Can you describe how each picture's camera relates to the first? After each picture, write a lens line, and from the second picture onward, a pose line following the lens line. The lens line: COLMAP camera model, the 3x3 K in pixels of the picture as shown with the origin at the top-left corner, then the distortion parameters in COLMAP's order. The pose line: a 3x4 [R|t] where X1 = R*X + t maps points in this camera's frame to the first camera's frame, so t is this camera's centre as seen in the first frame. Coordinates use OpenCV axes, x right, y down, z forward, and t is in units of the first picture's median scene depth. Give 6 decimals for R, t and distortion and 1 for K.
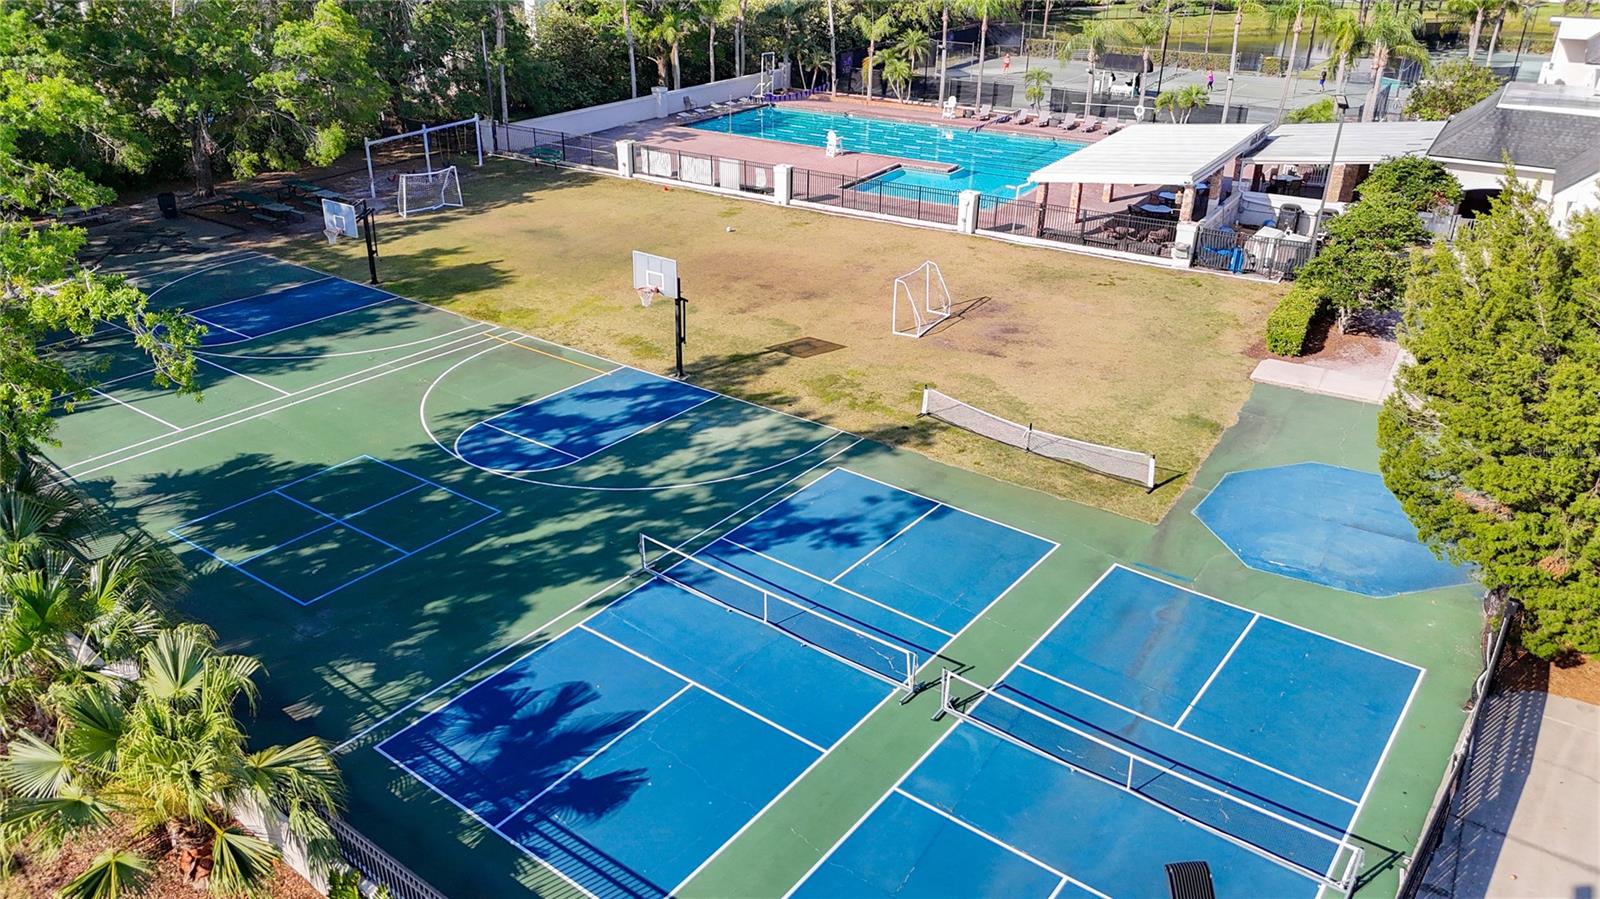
lens RADIAL K [[1151.0, 0, 800.0], [0, 1151.0, 449.5], [0, 0, 1]] dist [-0.002162, -0.001710]
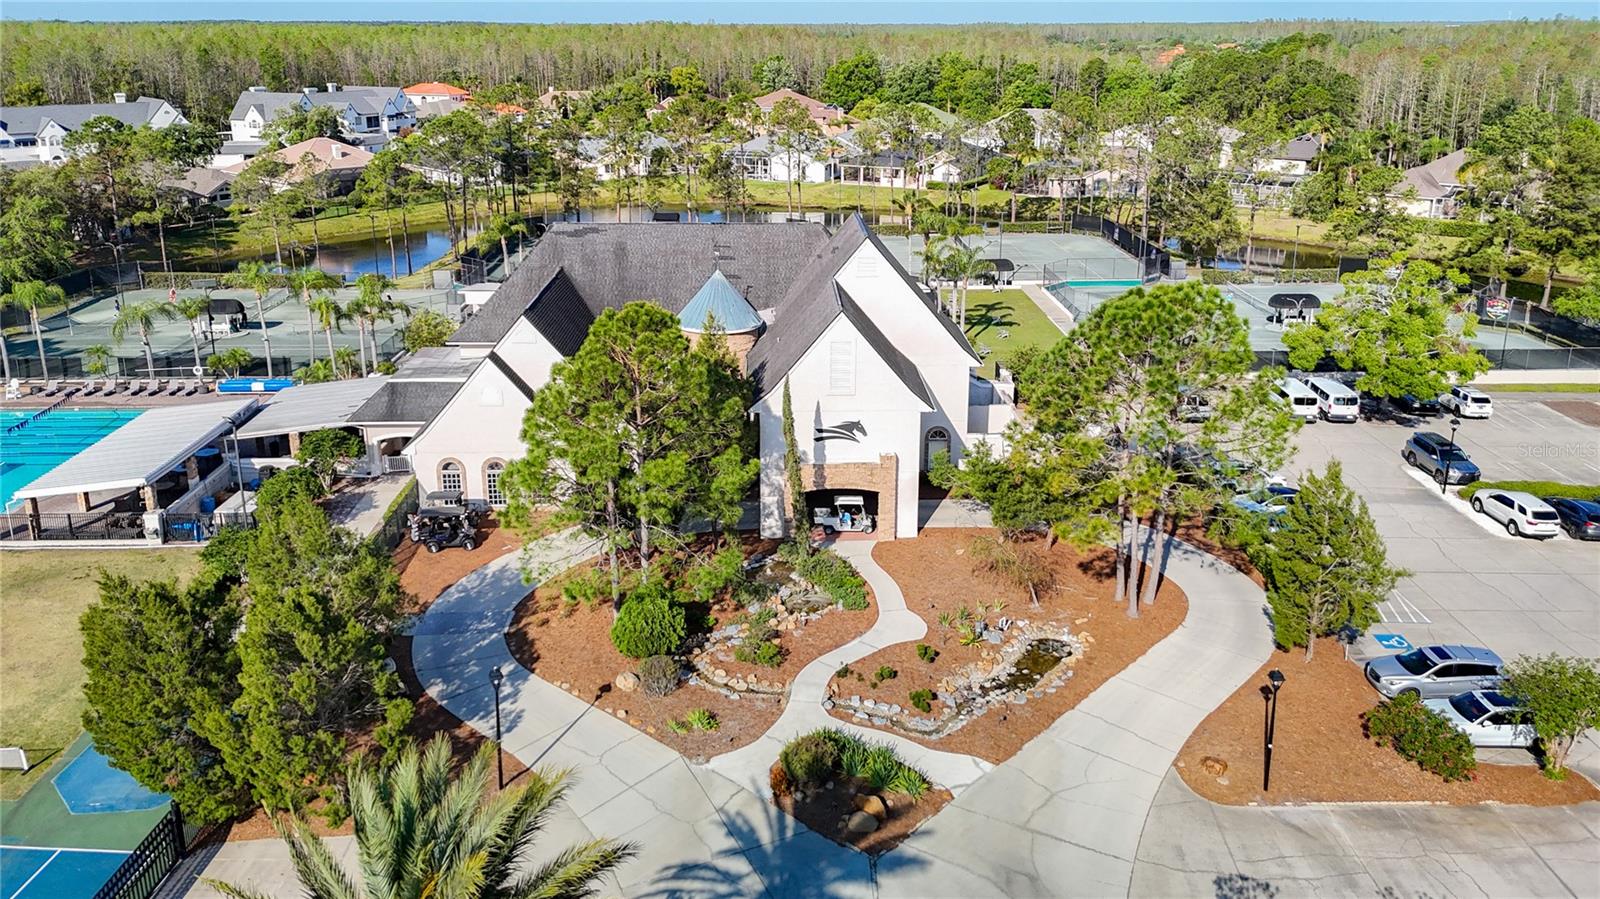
lens RADIAL K [[1151.0, 0, 800.0], [0, 1151.0, 449.5], [0, 0, 1]] dist [-0.002162, -0.001710]
pose [[0.835394, -0.189092, 0.516101, 0.263362], [0.234246, 0.971903, -0.023075, -0.056980], [-0.497237, 0.140172, 0.856217, -0.451886]]
